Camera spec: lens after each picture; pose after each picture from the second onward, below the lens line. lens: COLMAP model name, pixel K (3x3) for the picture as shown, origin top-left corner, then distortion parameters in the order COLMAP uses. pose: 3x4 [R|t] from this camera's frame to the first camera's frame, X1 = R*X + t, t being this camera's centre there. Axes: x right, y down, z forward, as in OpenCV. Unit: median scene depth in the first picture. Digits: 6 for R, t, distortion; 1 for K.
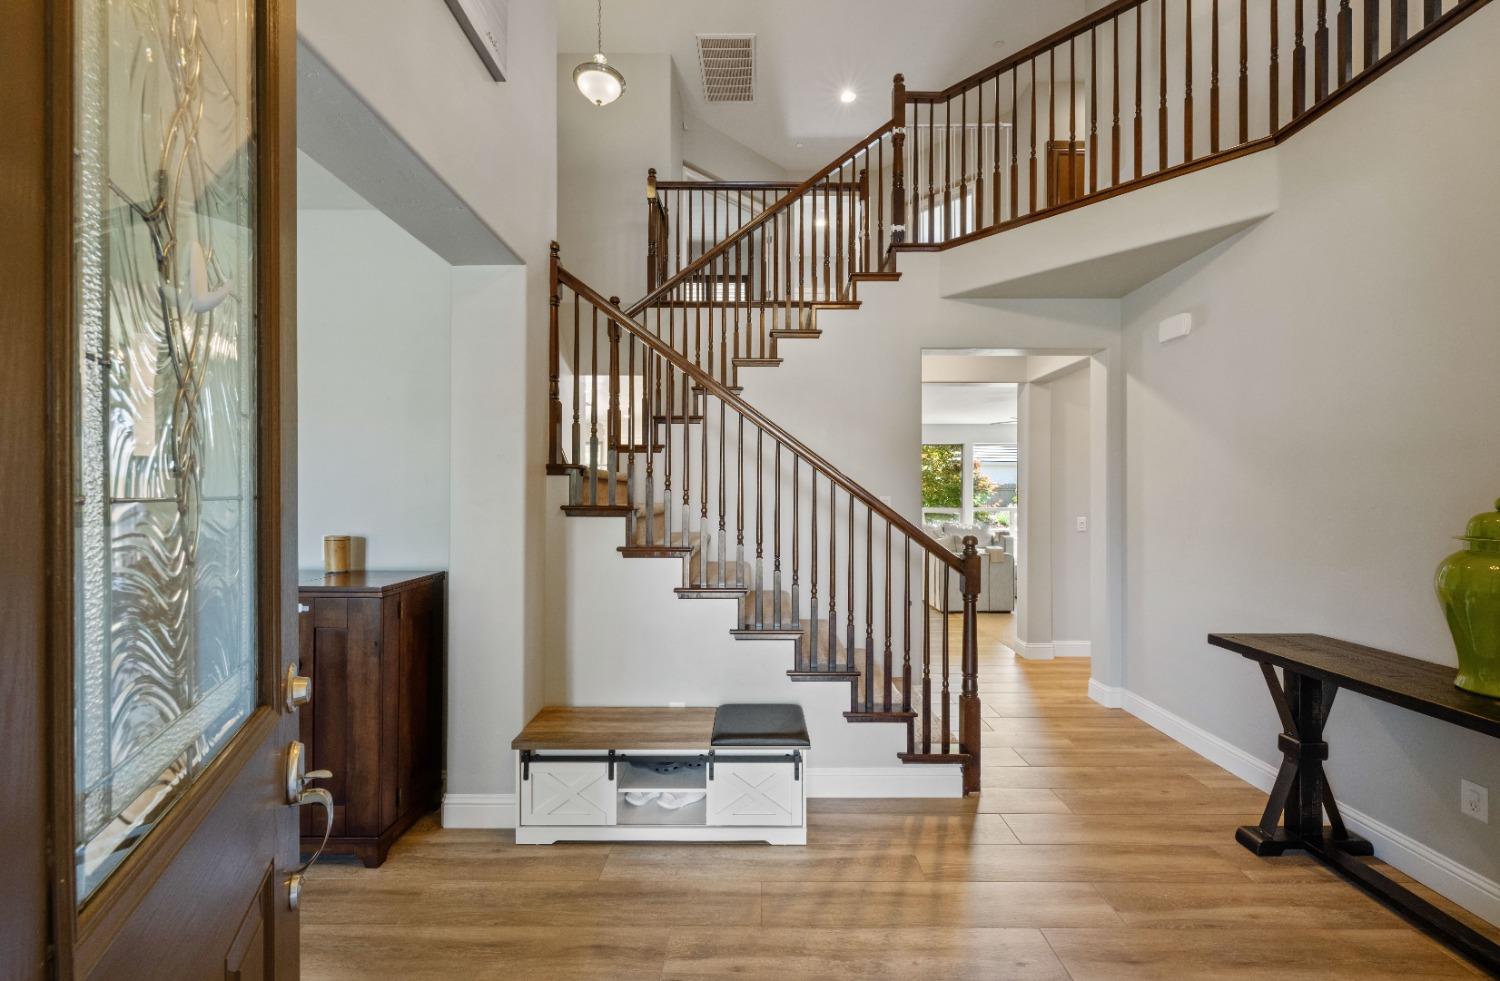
lens RADIAL K [[592.2, 0, 761.3], [0, 592.2, 497.9], [0, 0, 1]] dist [0.000610, -0.000169]
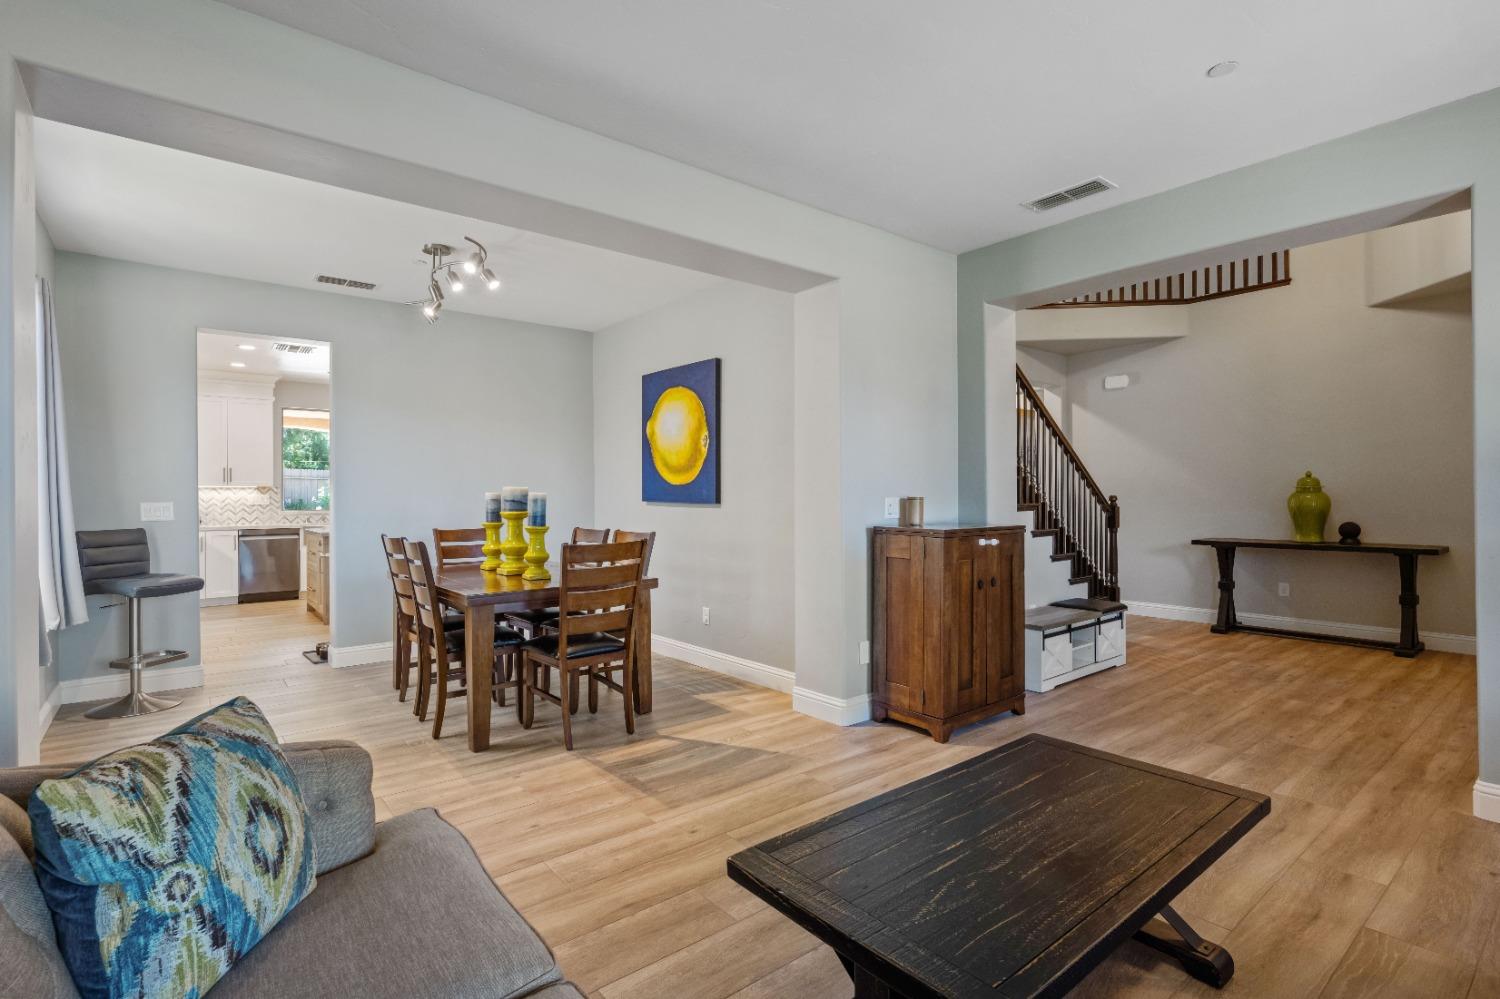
lens RADIAL K [[713.3, 0, 751.5], [0, 713.3, 496.7], [0, 0, 1]] dist [-0.004706, -0.000216]
pose [[0.777492, -0.007263, 0.628851, -2.060869], [0.008738, 0.999962, 0.000747, 0.063700], [-0.628832, 0.004914, 0.777526, 0.030309]]
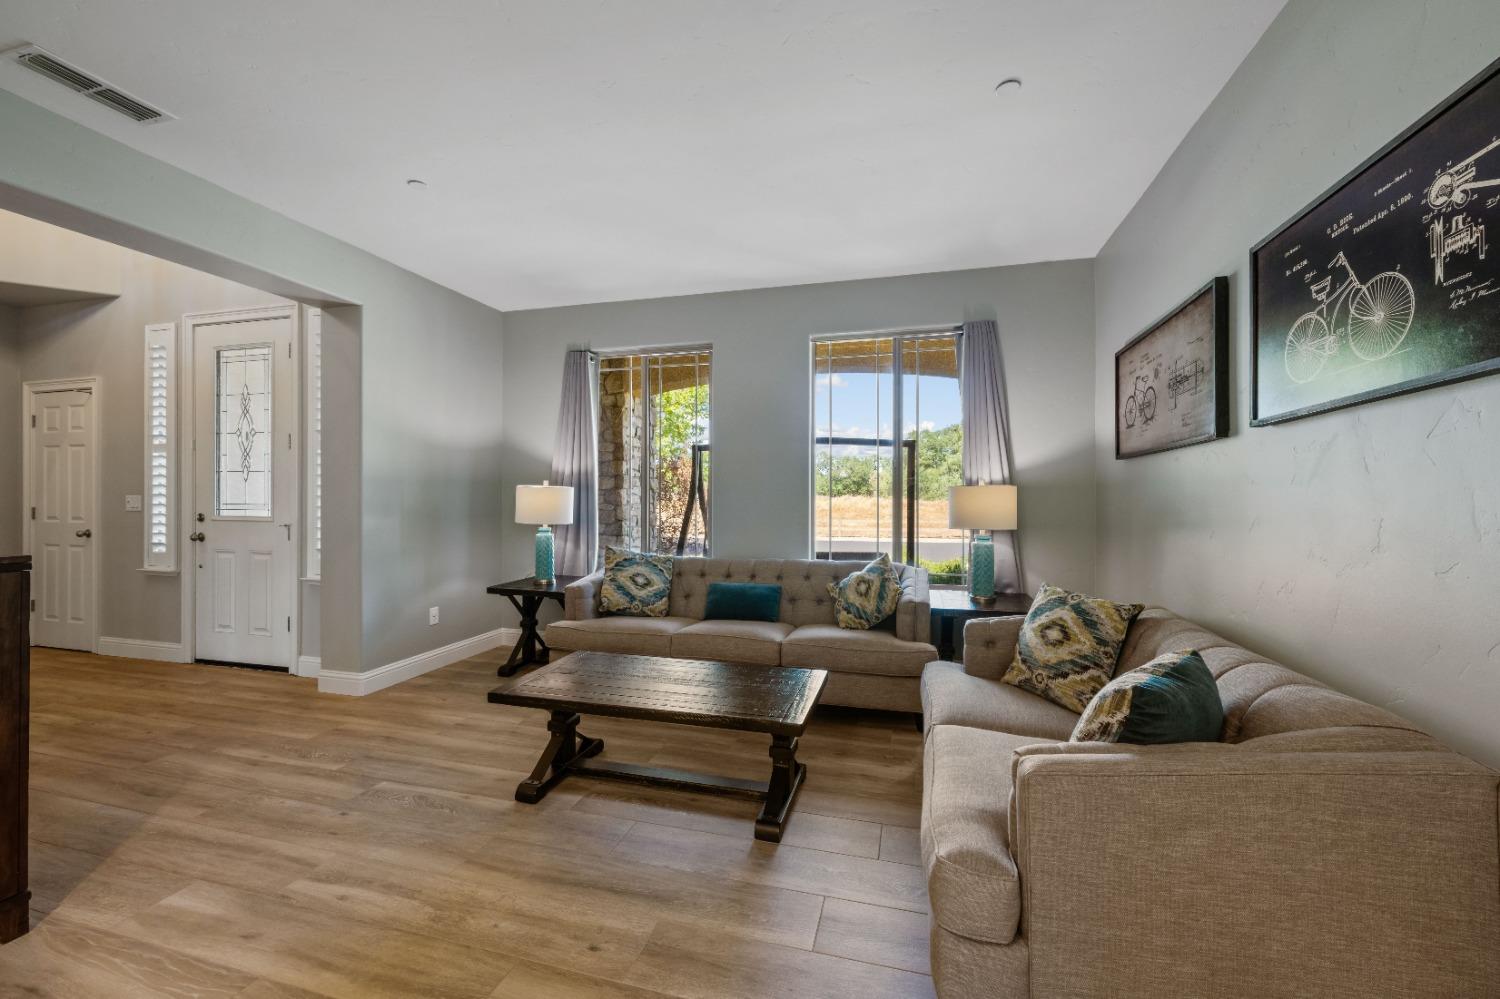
lens RADIAL K [[594.2, 0, 762.6], [0, 594.2, 495.8], [0, 0, 1]] dist [-0.004147, 0.000476]
pose [[-0.968596, -0.003728, 0.248613, -1.840291], [-0.003207, 0.999992, 0.002498, 0.063175], [-0.248621, 0.001622, -0.968600, 1.347301]]
